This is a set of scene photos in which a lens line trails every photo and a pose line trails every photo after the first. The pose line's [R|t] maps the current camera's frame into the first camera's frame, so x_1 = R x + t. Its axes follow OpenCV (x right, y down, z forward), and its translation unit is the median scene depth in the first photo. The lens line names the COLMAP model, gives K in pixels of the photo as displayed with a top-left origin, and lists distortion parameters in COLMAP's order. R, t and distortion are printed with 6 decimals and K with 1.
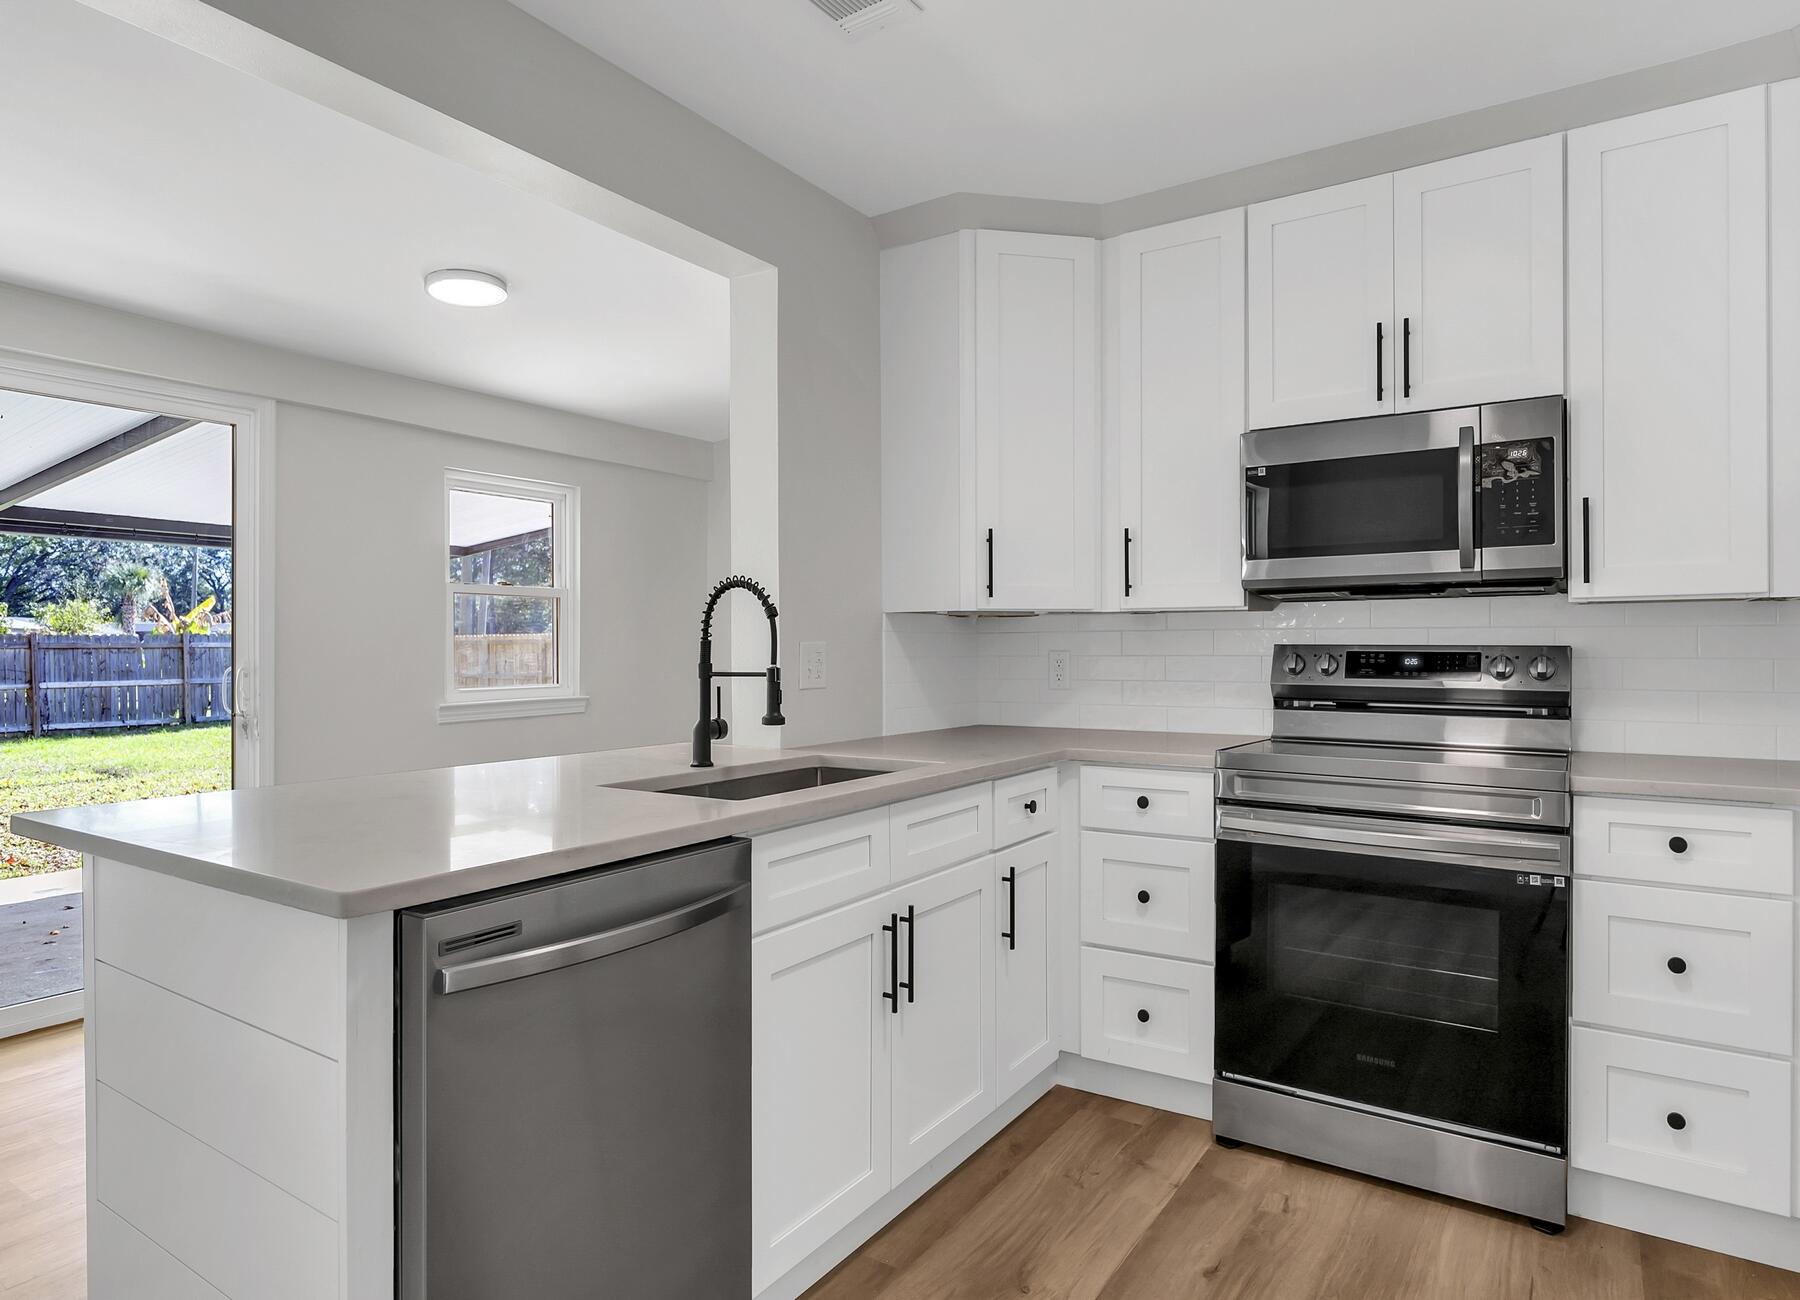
lens RADIAL K [[1044.4, 0, 931.5], [0, 1044.4, 640.0], [0, 0, 1]] dist [-0.004926, 0.000989]
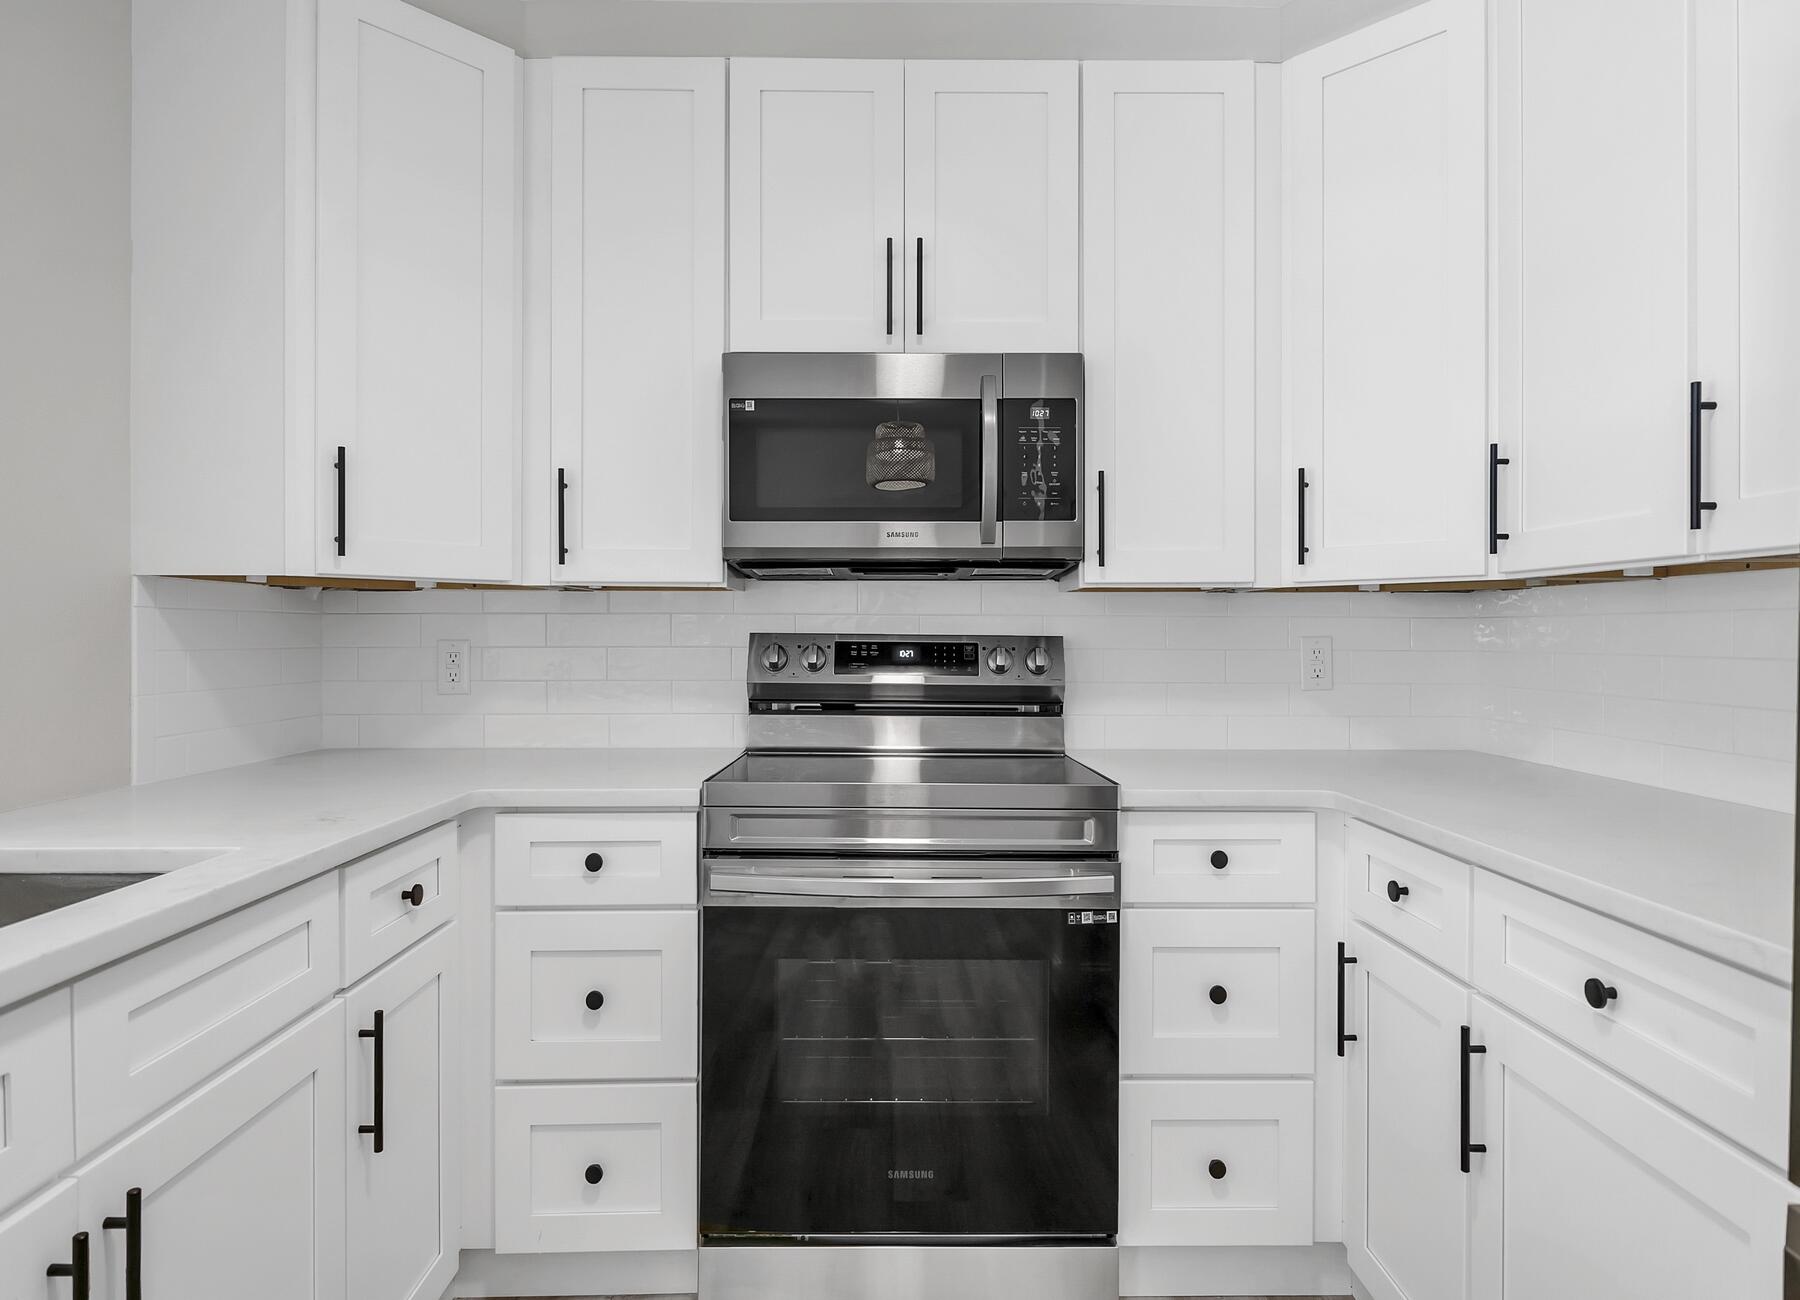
lens RADIAL K [[1044.4, 0, 931.5], [0, 1044.4, 640.0], [0, 0, 1]] dist [-0.004926, 0.000989]
pose [[0.844567, 0.002417, 0.535445, 0.021069], [-0.008264, 0.999930, 0.008523, 0.001925], [-0.535386, -0.011623, 0.844527, 0.281411]]
